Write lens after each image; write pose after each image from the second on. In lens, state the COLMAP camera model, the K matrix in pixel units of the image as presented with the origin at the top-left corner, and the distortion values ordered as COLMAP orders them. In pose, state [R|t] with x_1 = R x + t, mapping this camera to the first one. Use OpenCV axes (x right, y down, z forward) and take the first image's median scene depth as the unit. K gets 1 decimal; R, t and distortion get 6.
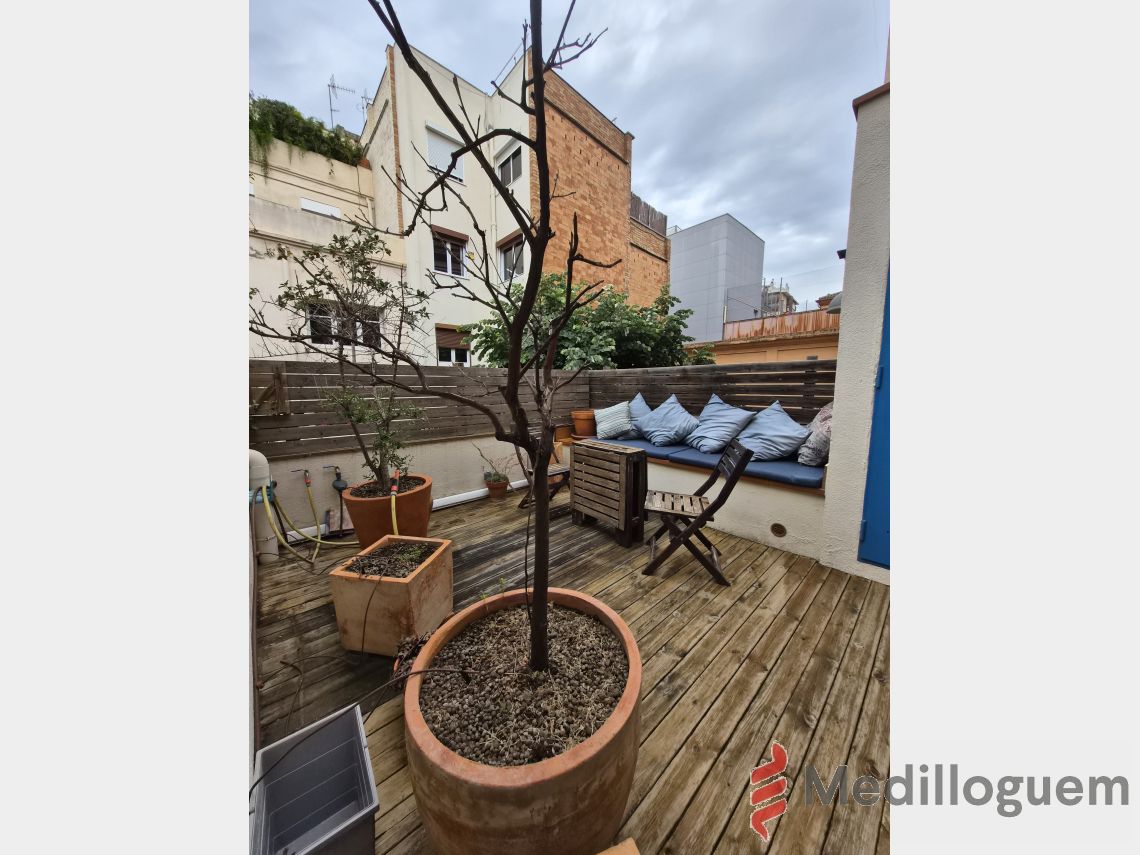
lens RADIAL K [[337.1, 0, 564.4], [0, 337.1, 422.3], [0, 0, 1]] dist [-0.001484, 0.000046]
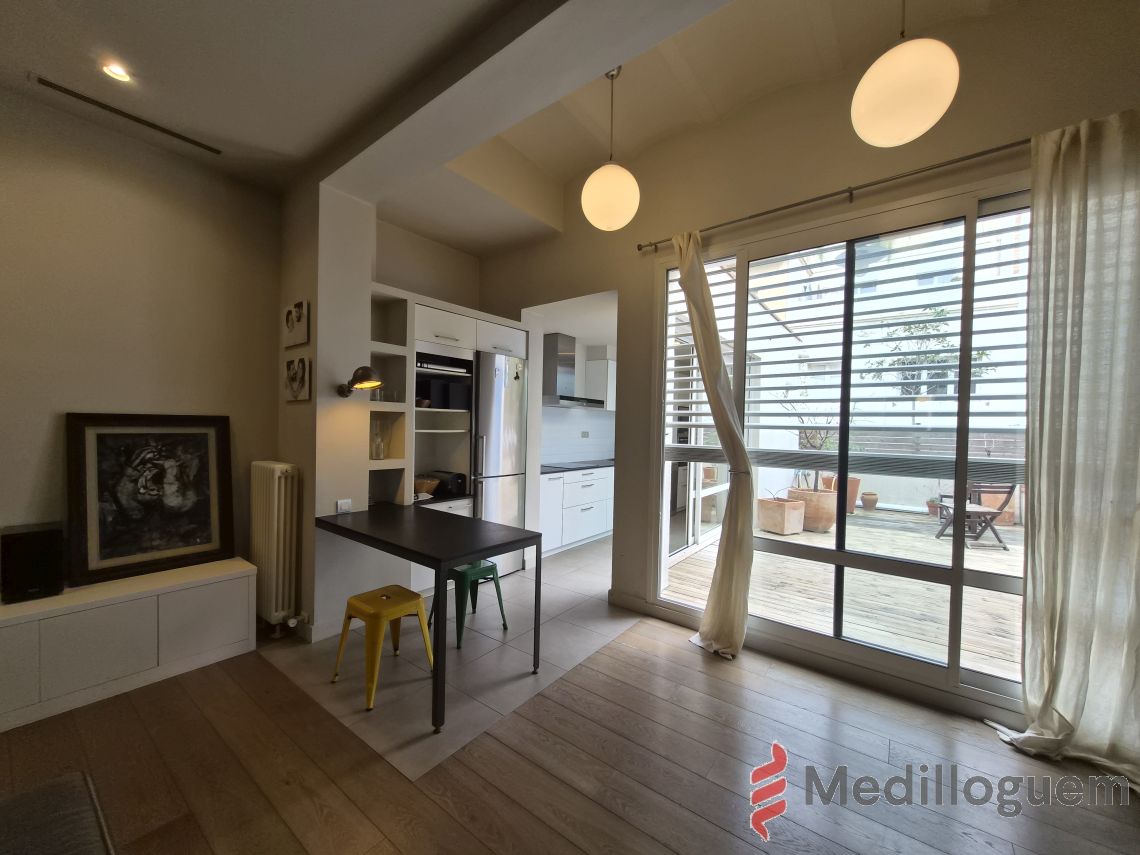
lens RADIAL K [[448.1, 0, 565.0], [0, 448.1, 434.0], [0, 0, 1]] dist [0.000643, 0.000238]
pose [[0.177613, 0.024734, -0.983790, 0.572390], [-0.130774, 0.991411, 0.001316, 0.033768], [0.975373, 0.128420, 0.179322, -0.384266]]
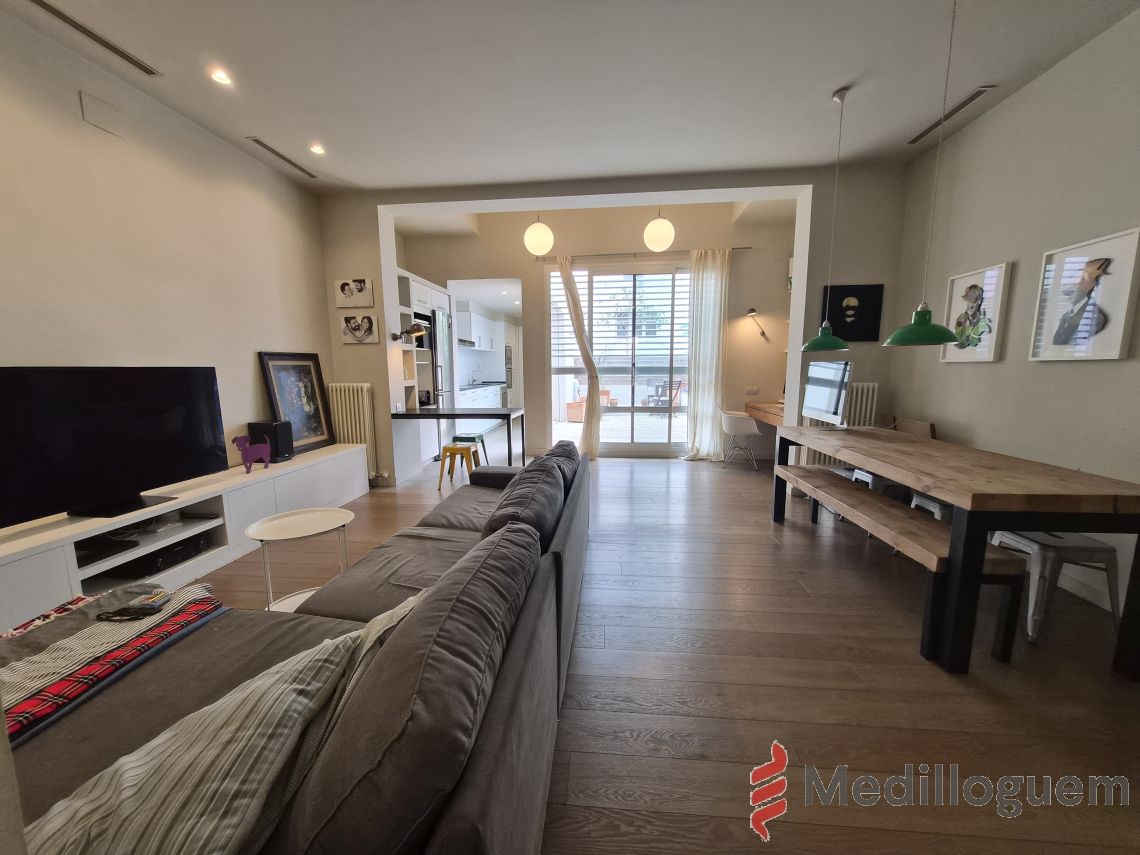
lens RADIAL K [[448.1, 0, 568.5], [0, 448.1, 436.9], [0, 0, 1]] dist [0.000643, 0.000238]
pose [[0.678121, 0.112081, -0.726354, 0.768214], [-0.076711, 0.993699, 0.081716, 0.083377], [0.730936, 0.000306, 0.682446, -0.703607]]
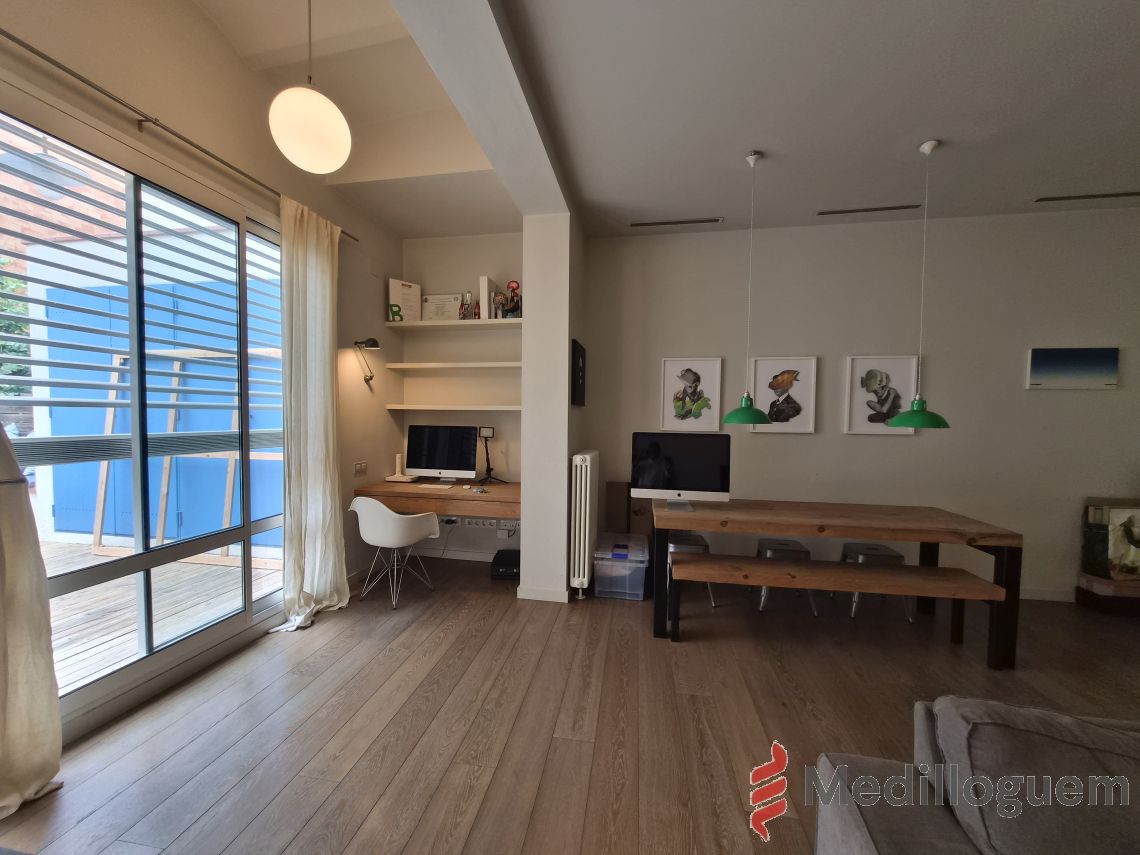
lens RADIAL K [[448.1, 0, 572.7], [0, 448.1, 434.7], [0, 0, 1]] dist [0.000643, 0.000238]
pose [[0.782223, -0.011141, 0.622899, 0.347597], [0.053525, 0.997345, -0.049377, 0.046913], [-0.620695, 0.071965, 0.780743, -0.489922]]
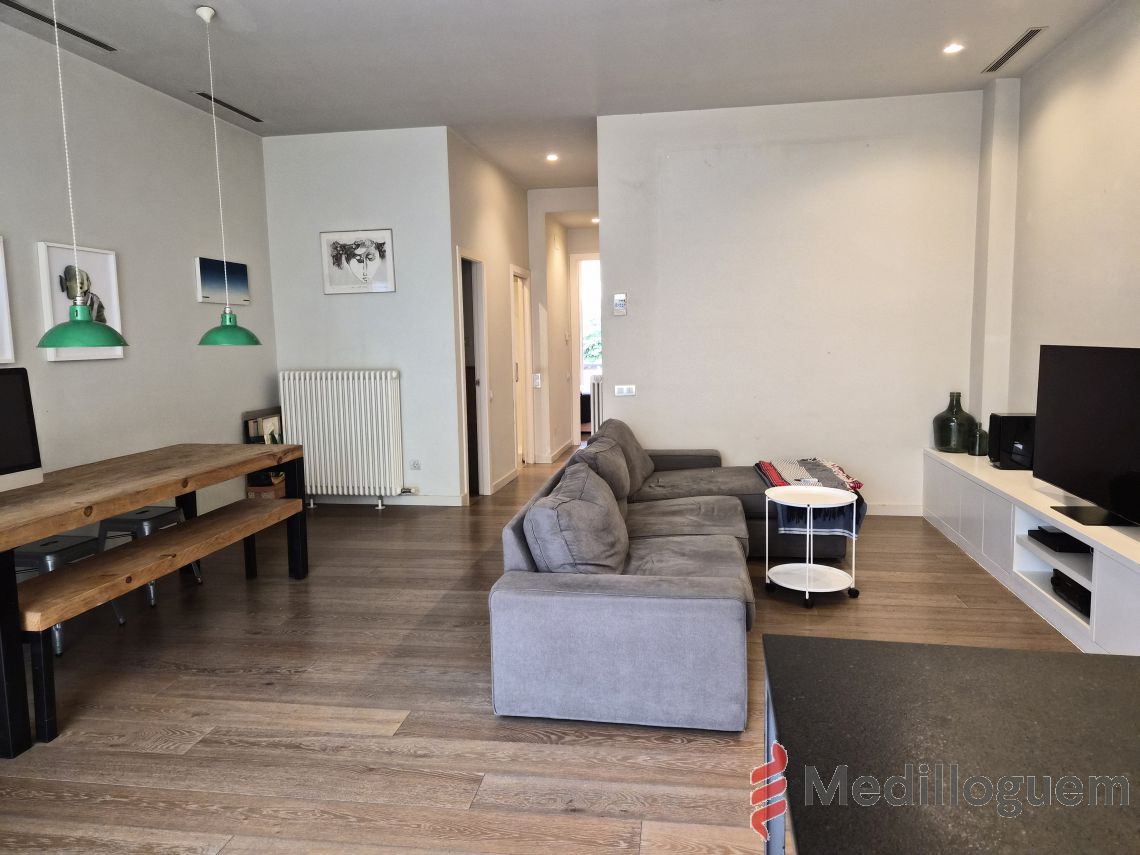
lens RADIAL K [[765.4, 0, 566.6], [0, 765.4, 407.1], [0, 0, 1]] dist [0.066846, -0.046514]
pose [[-0.618446, -0.060418, 0.783501, 0.235974], [0.105468, 0.981638, 0.158946, 0.023246], [-0.778718, 0.180934, -0.600718, -0.270750]]
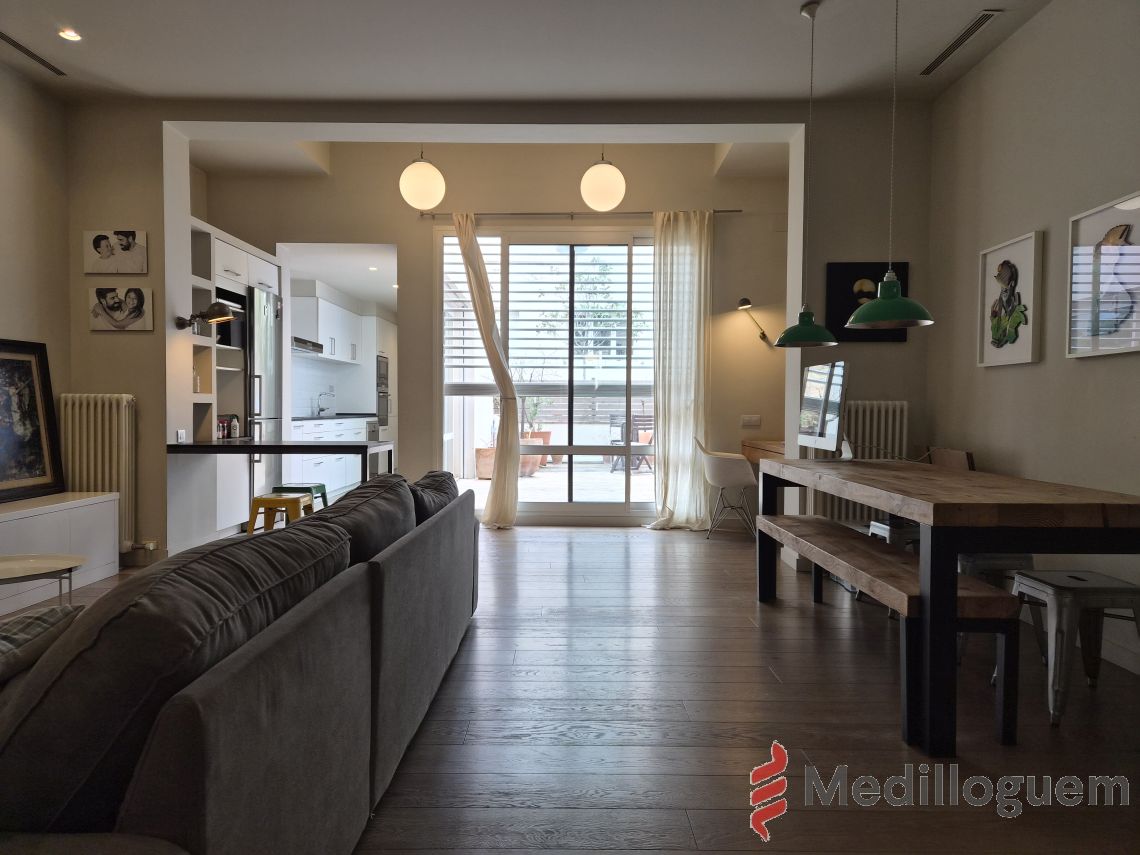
lens RADIAL K [[765.4, 0, 569.3], [0, 765.4, 431.9], [0, 0, 1]] dist [0.066846, -0.046514]
pose [[0.742021, 0.029585, -0.669724, 0.832454], [-0.083256, 0.995358, -0.048273, 0.109466], [0.665187, 0.091578, 0.741040, -0.719666]]
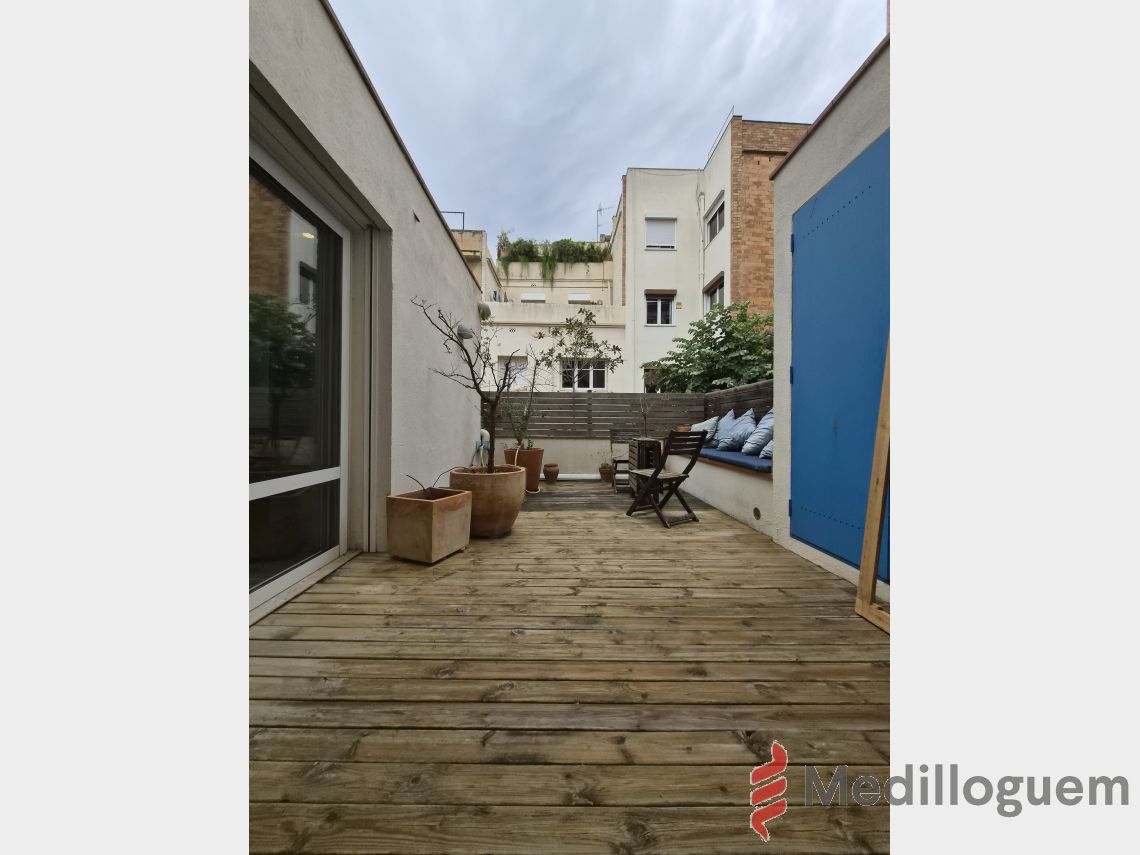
lens RADIAL K [[337.1, 0, 566.5], [0, 337.1, 423.2], [0, 0, 1]] dist [-0.001484, 0.000046]
pose [[0.755207, 0.008155, -0.655435, 0.250593], [-0.083873, 0.992905, -0.084287, 0.046080], [0.650098, 0.118627, 0.750533, -0.090797]]
